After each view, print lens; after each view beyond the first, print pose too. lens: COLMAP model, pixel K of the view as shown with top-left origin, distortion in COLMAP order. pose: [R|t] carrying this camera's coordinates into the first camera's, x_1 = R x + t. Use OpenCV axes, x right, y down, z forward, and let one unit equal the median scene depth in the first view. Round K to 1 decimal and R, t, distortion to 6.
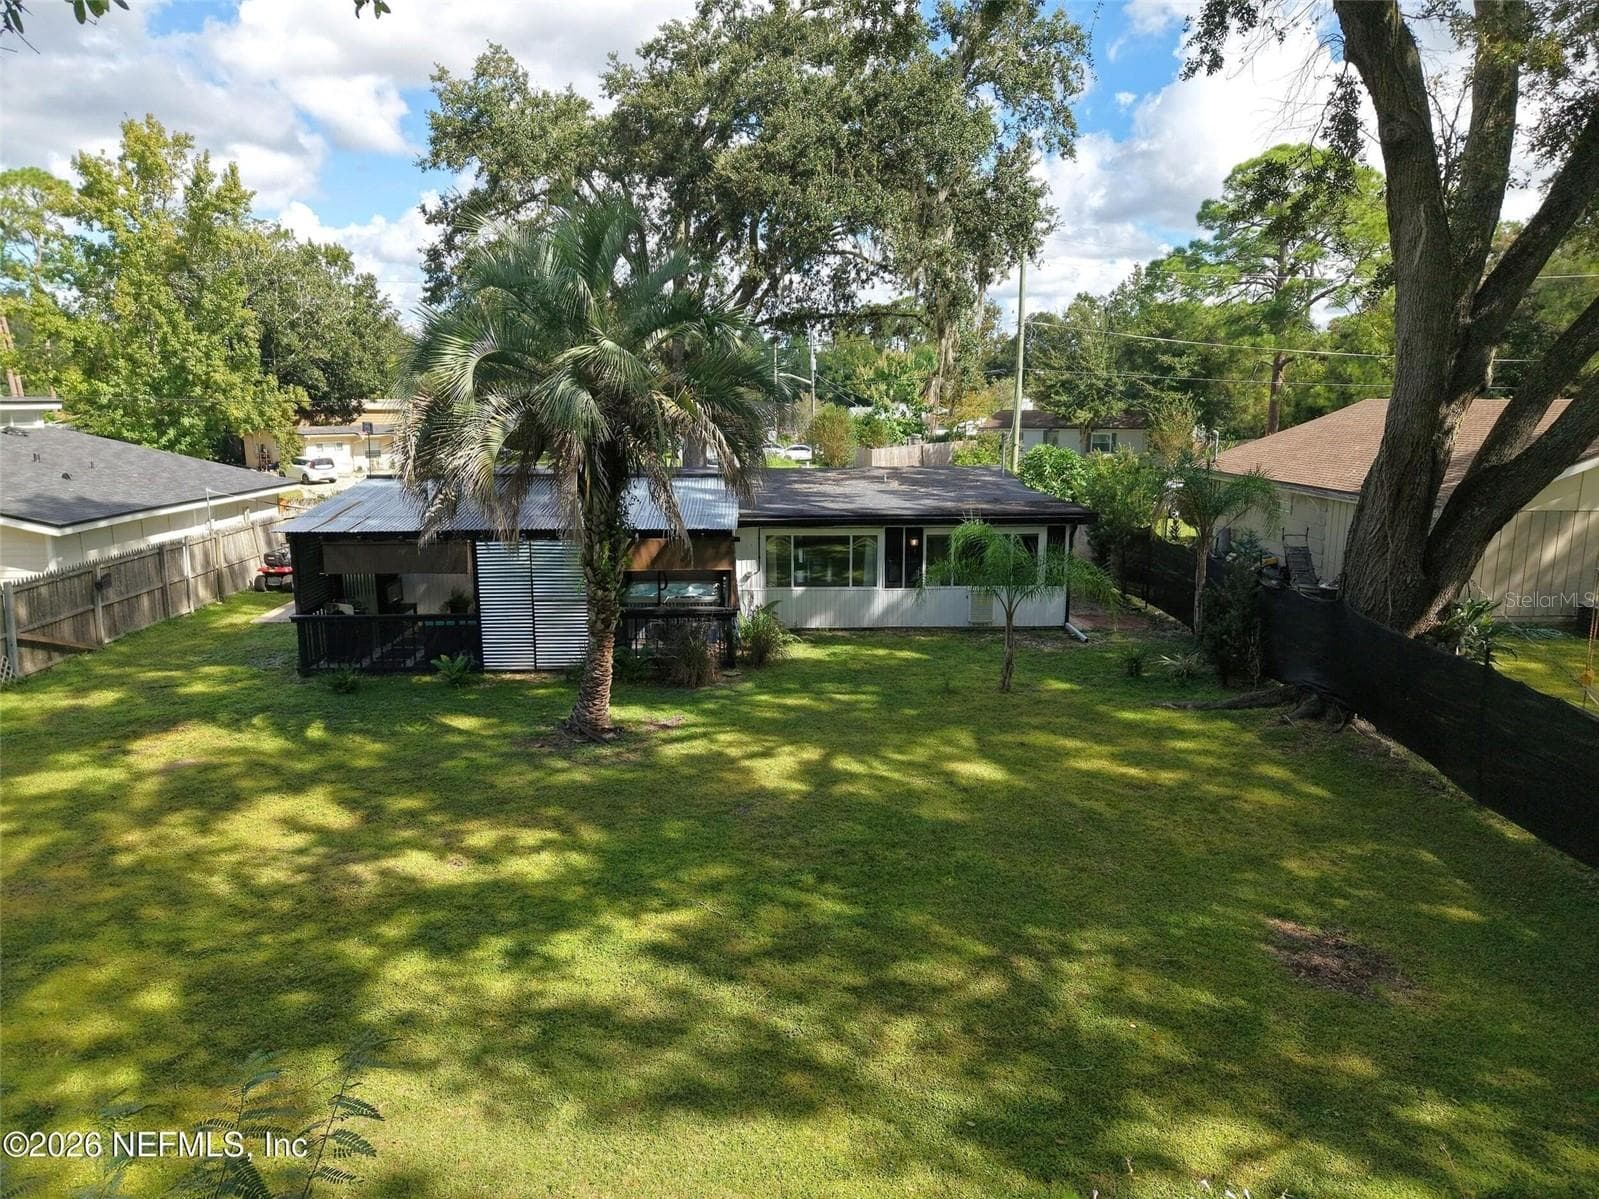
lens RADIAL K [[1066.7, 0, 800.9], [0, 1066.7, 595.7], [0, 0, 1]] dist [0.030651, -0.032484]
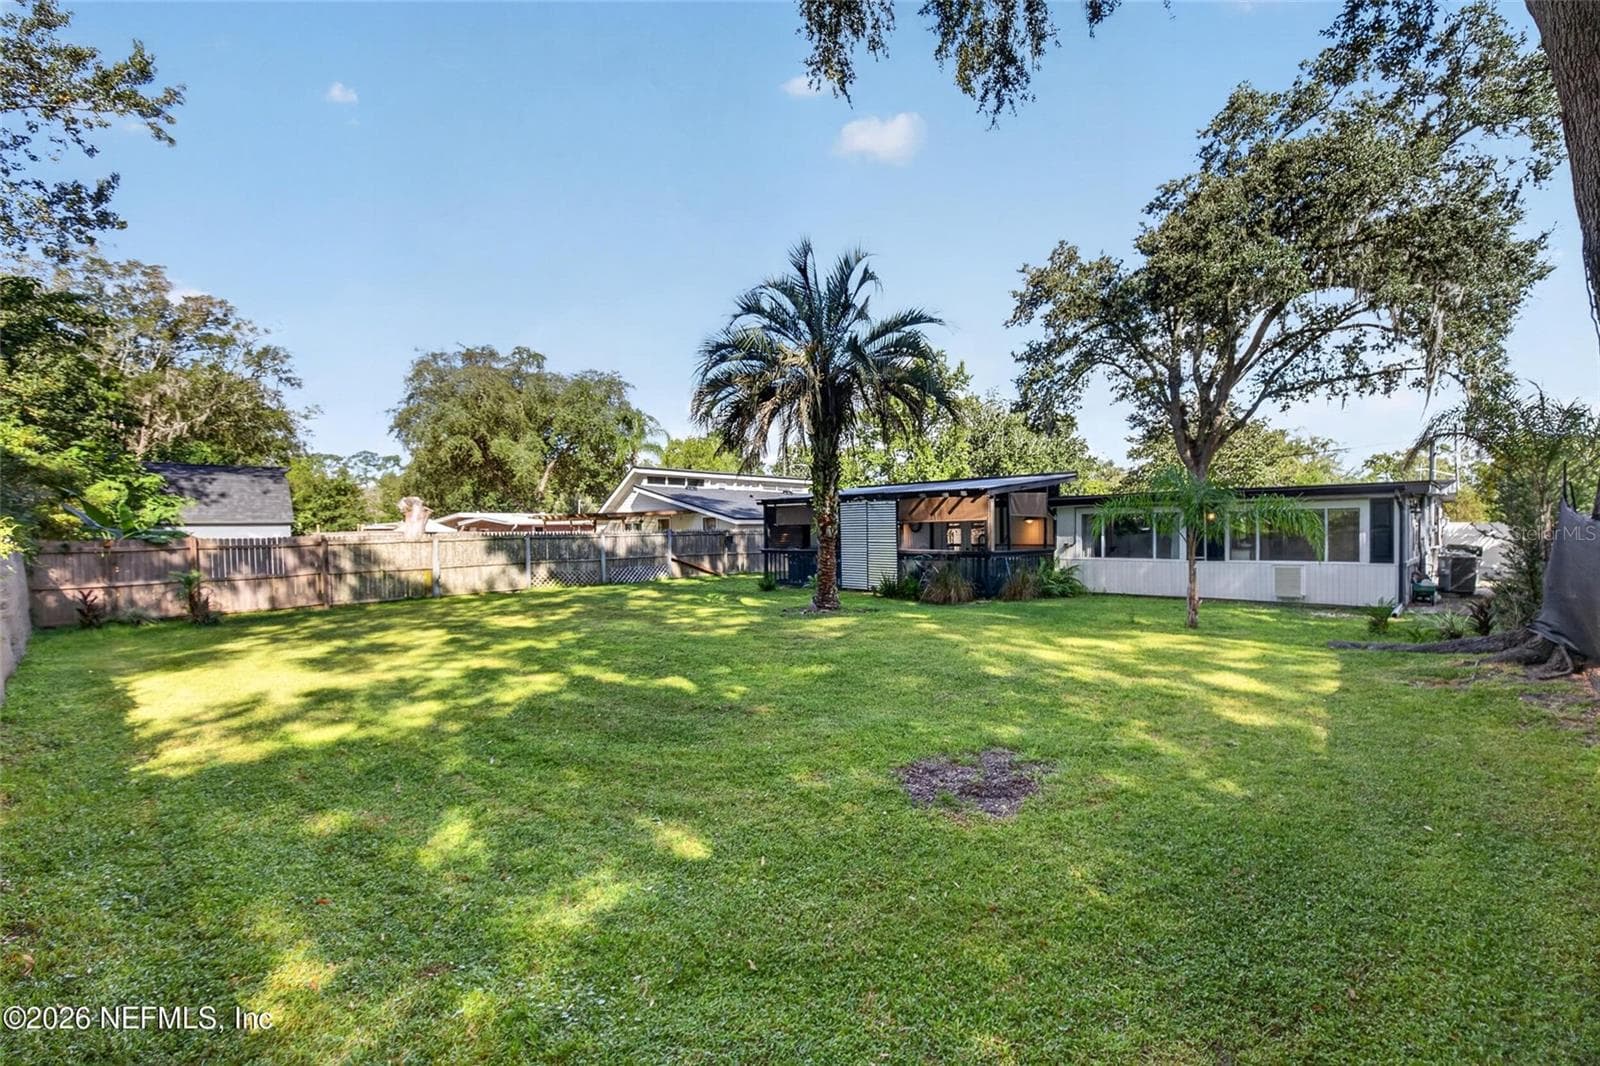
lens RADIAL K [[718.1, 0, 817.7], [0, 718.1, 542.2], [0, 0, 1]] dist [-0.002969, 0.000958]
pose [[0.690025, 0.003569, -0.723777, 0.532167], [-0.123526, 0.985897, -0.112905, 0.160562], [0.713167, 0.167313, 0.680735, 0.336334]]
